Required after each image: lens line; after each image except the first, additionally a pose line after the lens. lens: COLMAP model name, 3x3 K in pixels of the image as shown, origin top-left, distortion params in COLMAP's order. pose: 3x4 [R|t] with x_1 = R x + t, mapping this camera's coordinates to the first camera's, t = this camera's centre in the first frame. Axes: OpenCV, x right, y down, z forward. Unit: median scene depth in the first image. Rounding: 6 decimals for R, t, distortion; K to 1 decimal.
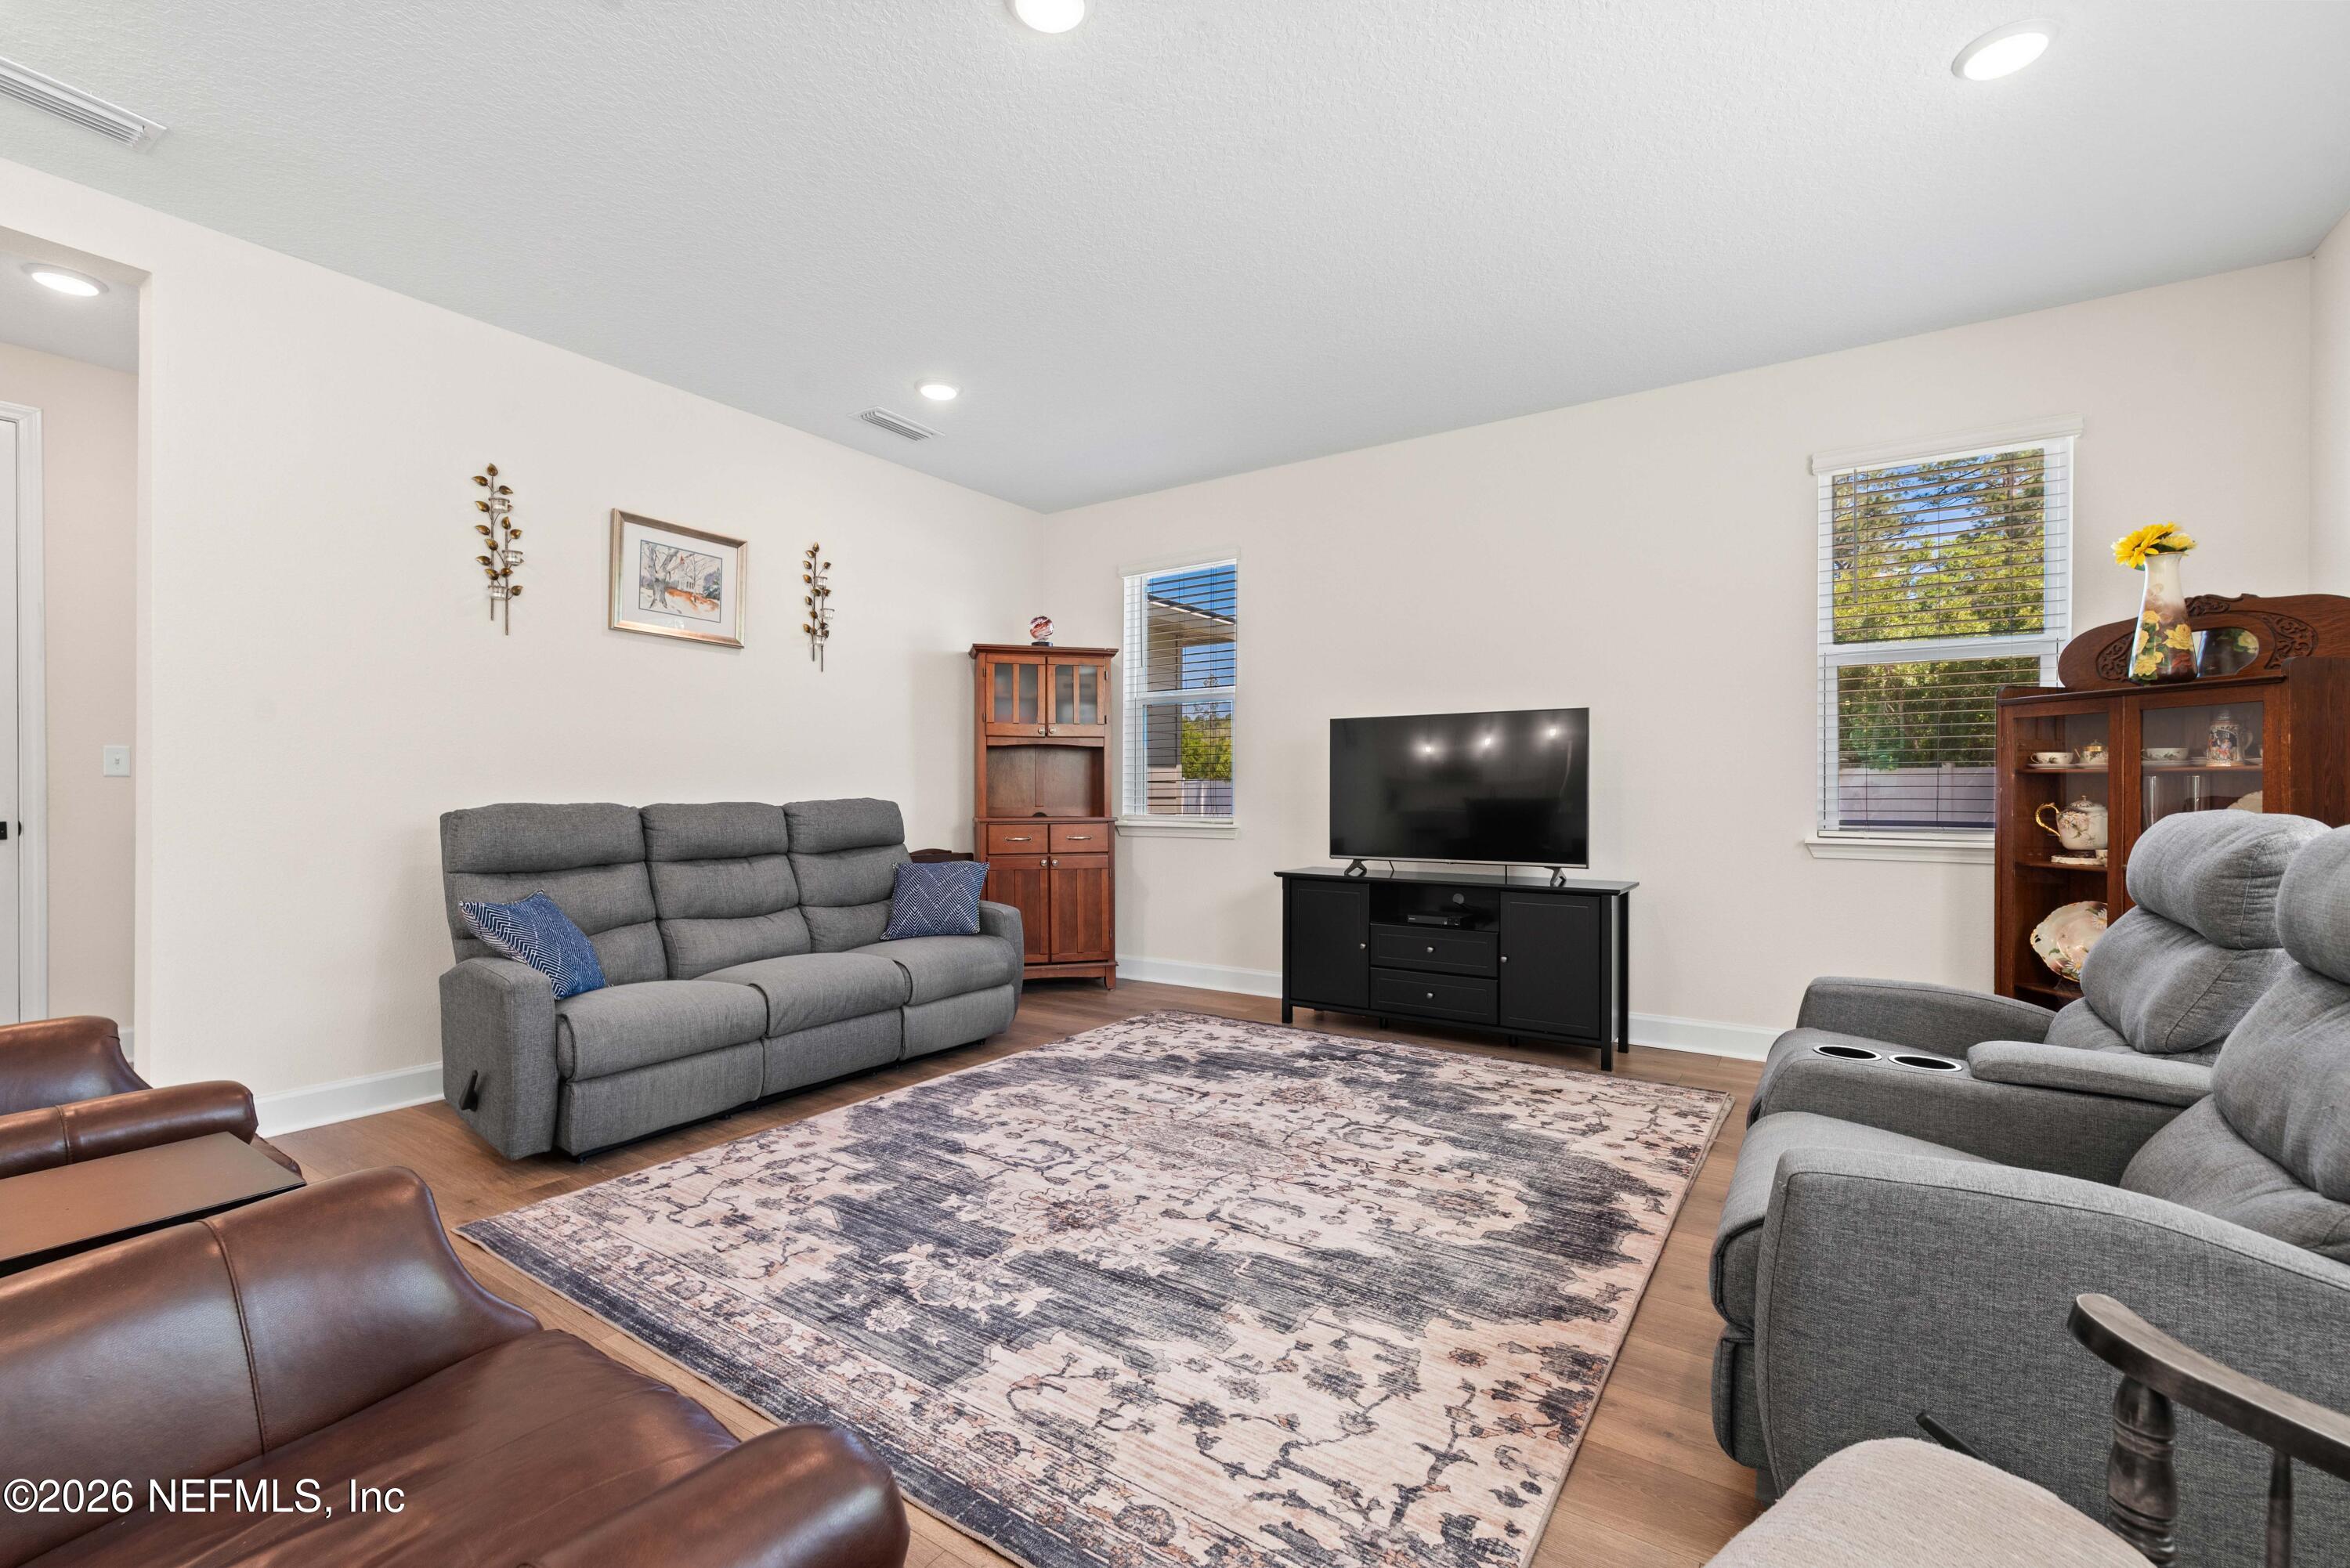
lens RADIAL K [[1003.6, 0, 1162.6], [0, 1003.6, 791.7], [0, 0, 1]] dist [-0.000326, -0.000062]
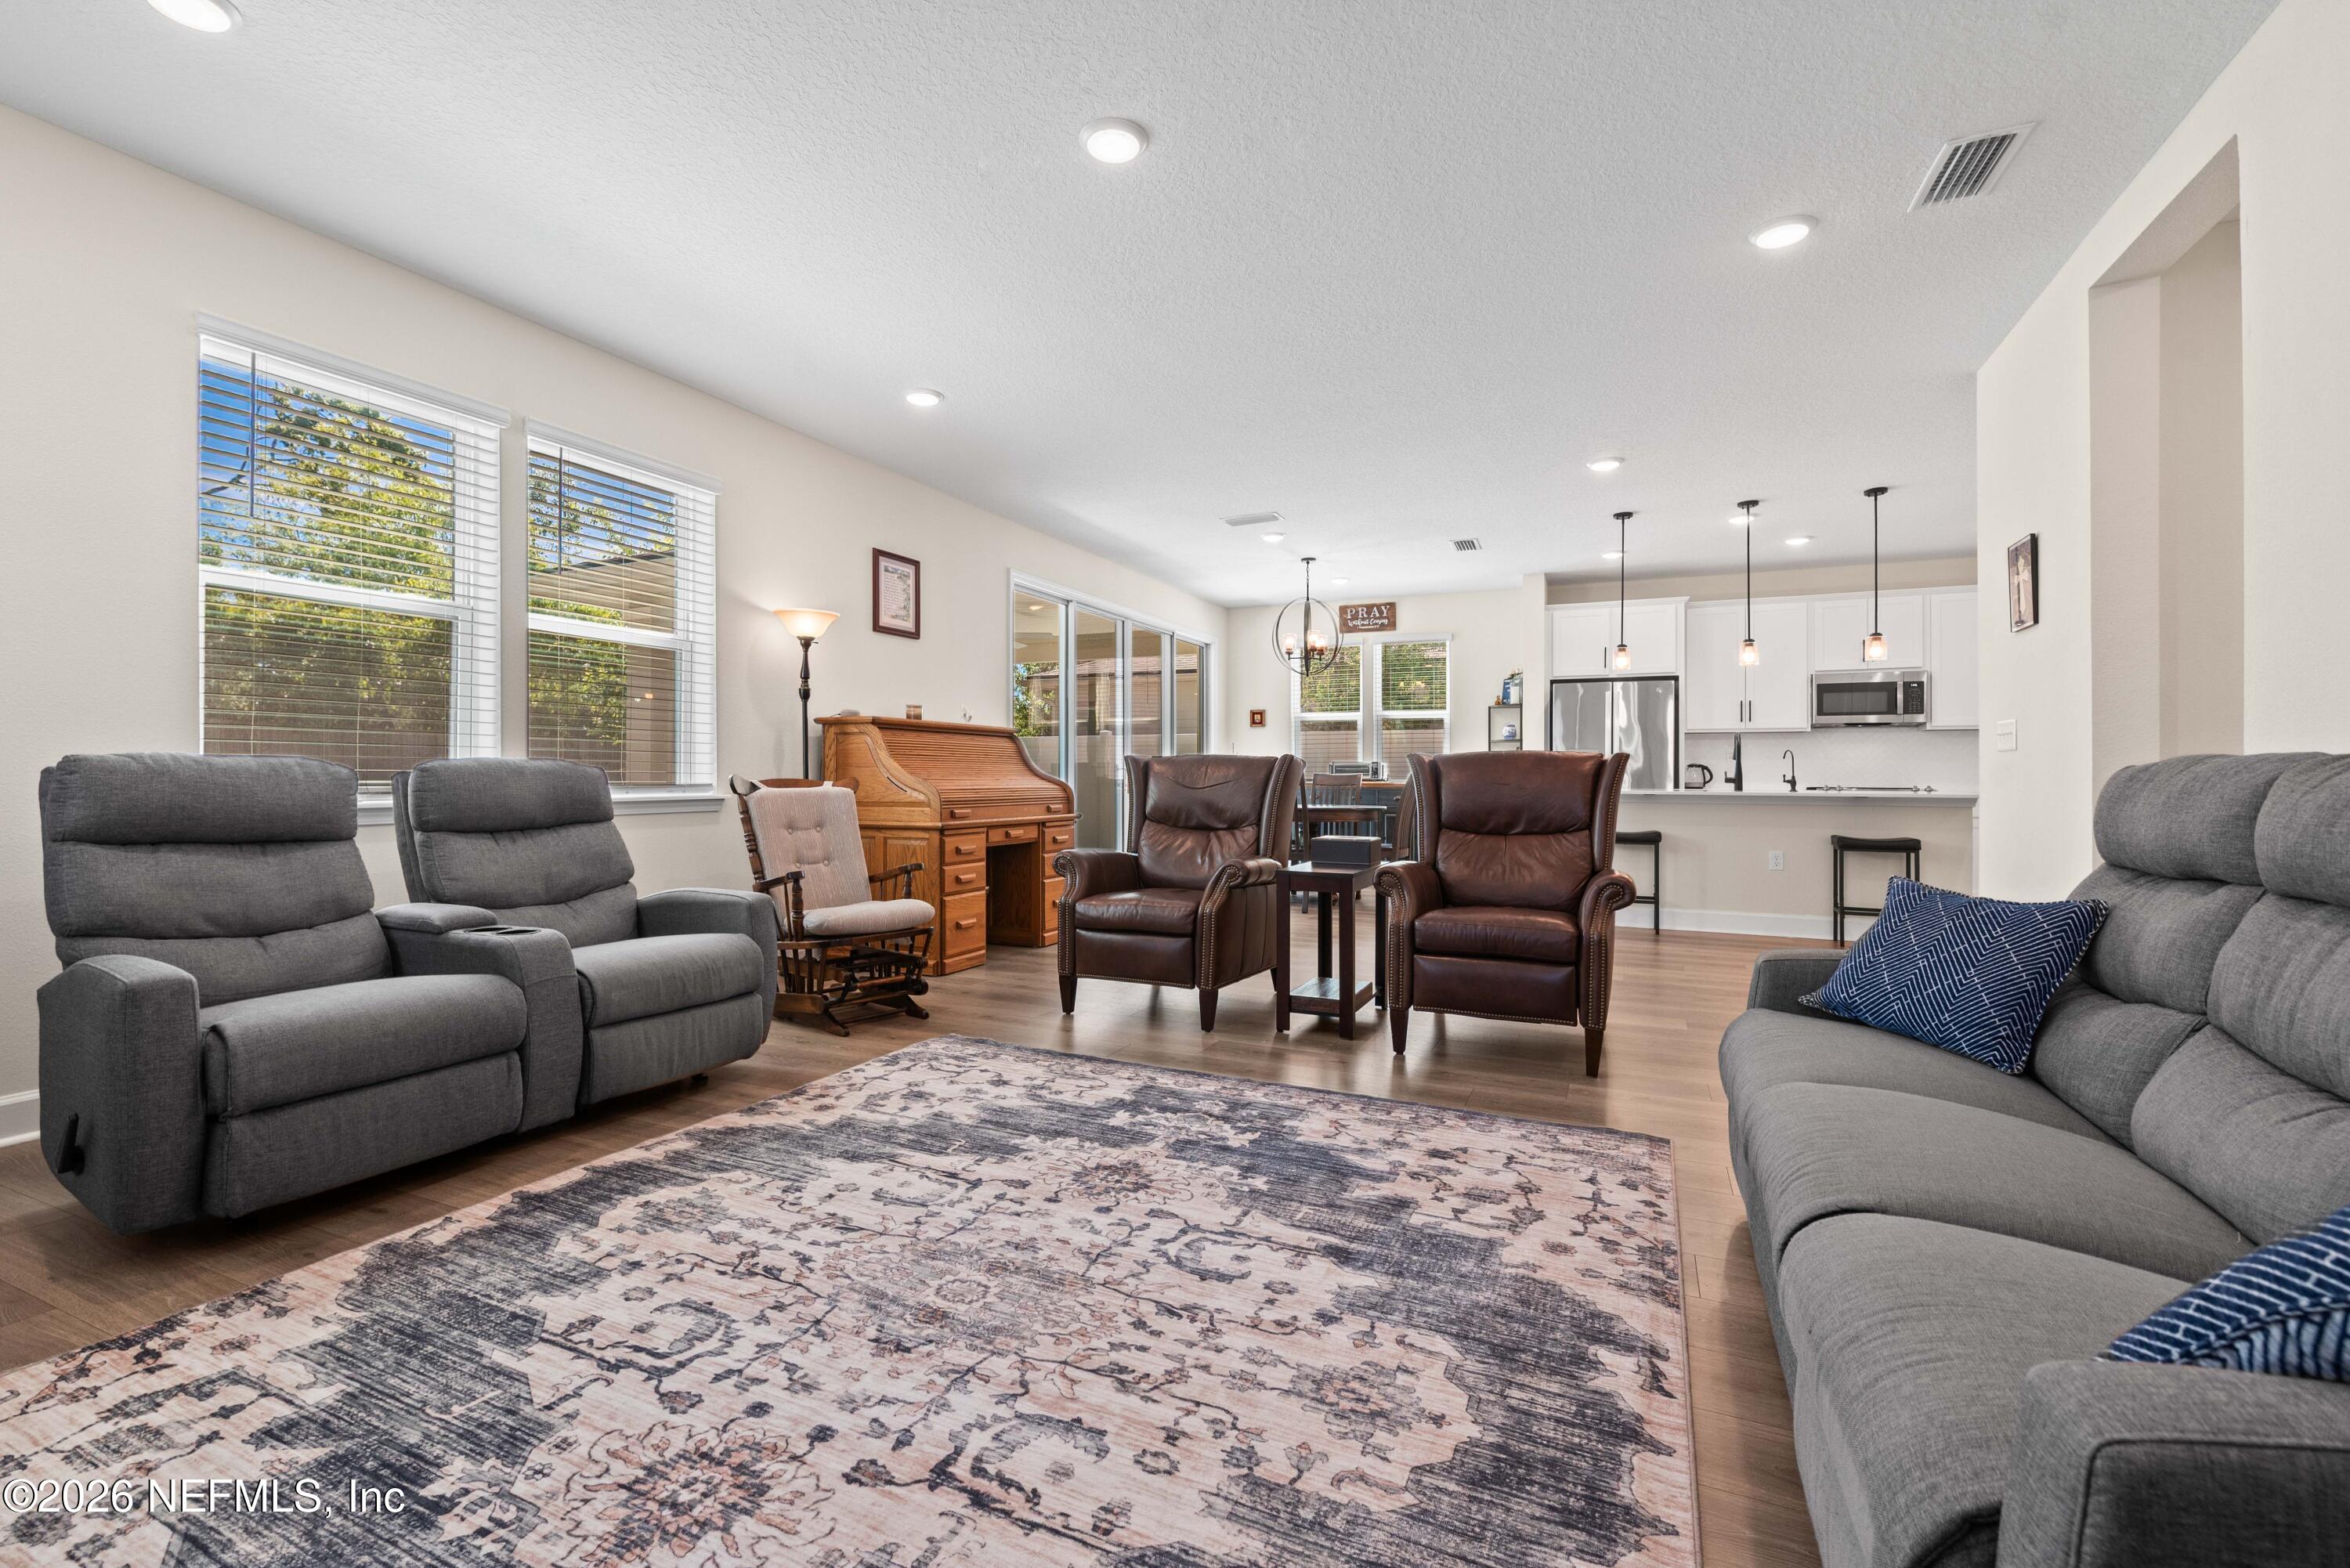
lens RADIAL K [[1015.3, 0, 1163.8], [0, 1015.3, 768.7], [0, 0, 1]] dist [0.000698, -0.000024]
pose [[-0.986763, -0.005719, -0.162070, 0.026037], [-0.004750, 0.999968, -0.006368, 0.028080], [0.162102, -0.005514, -0.986759, 1.646201]]
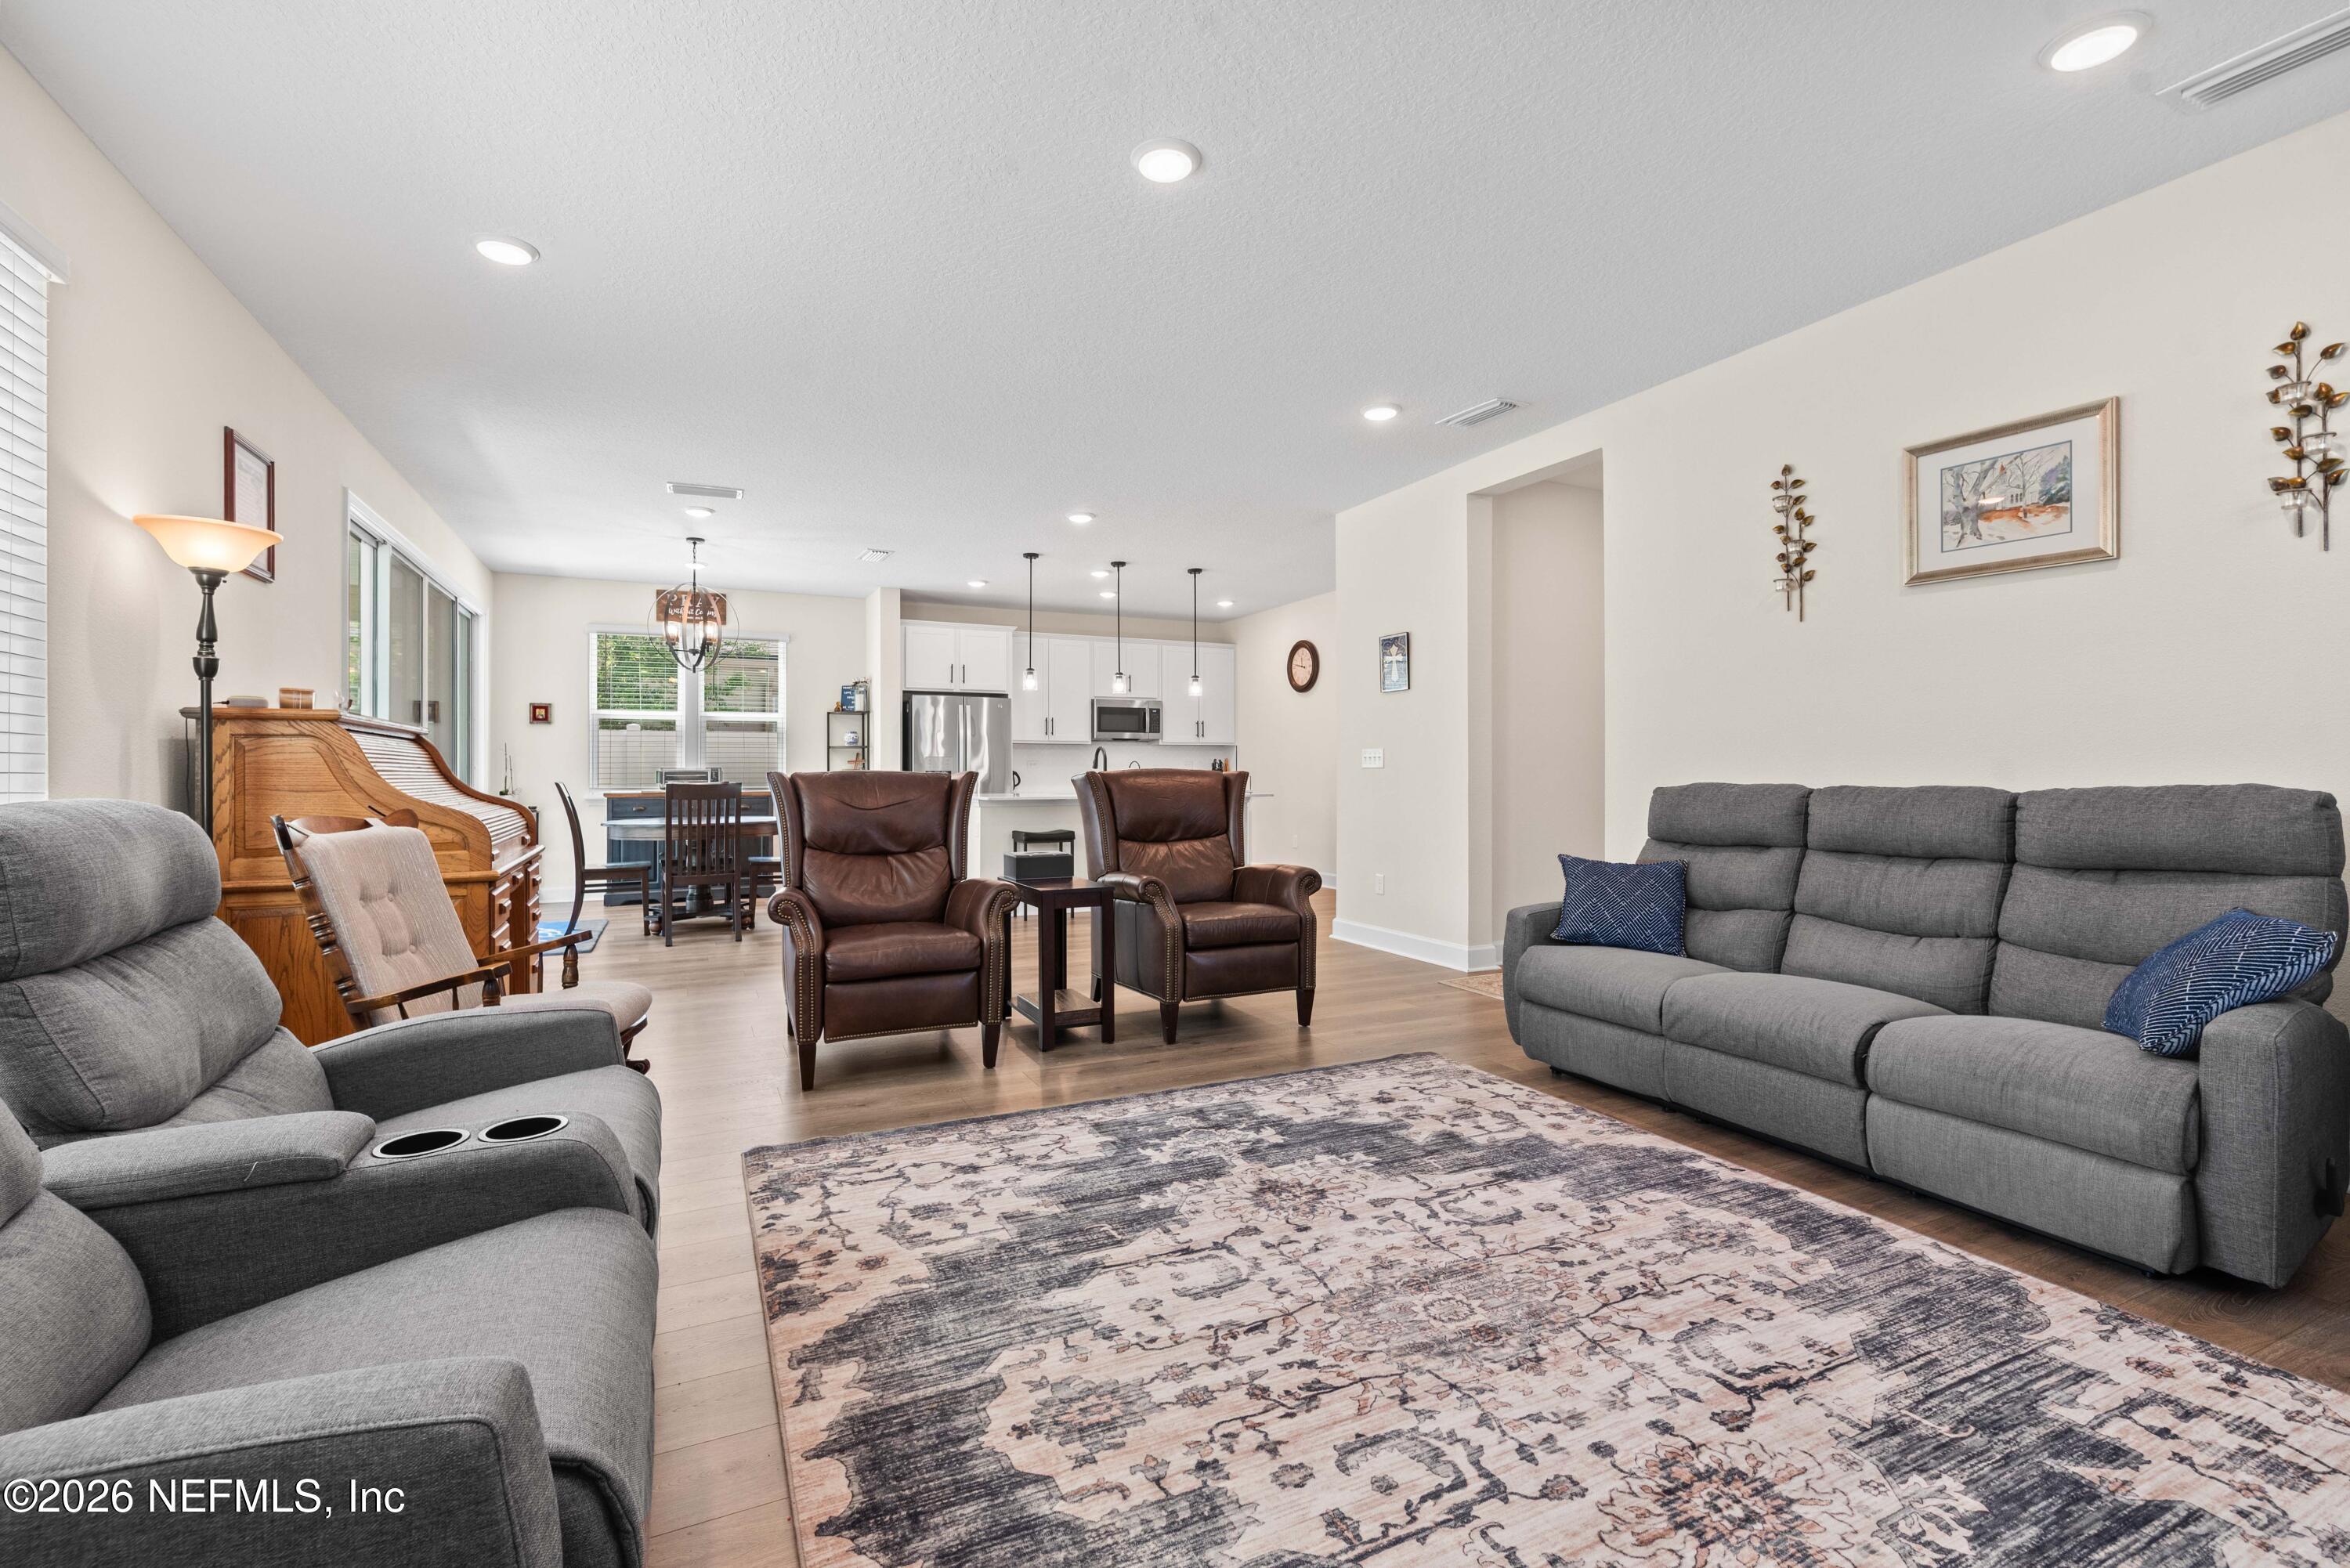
lens RADIAL K [[1015.3, 0, 1163.8], [0, 1015.3, 768.7], [0, 0, 1]] dist [0.000698, -0.000024]
pose [[-0.503877, -0.002898, -0.863770, 0.715731], [0.001555, 0.999990, -0.004262, -0.000996], [0.863774, -0.003491, -0.503868, 1.172895]]
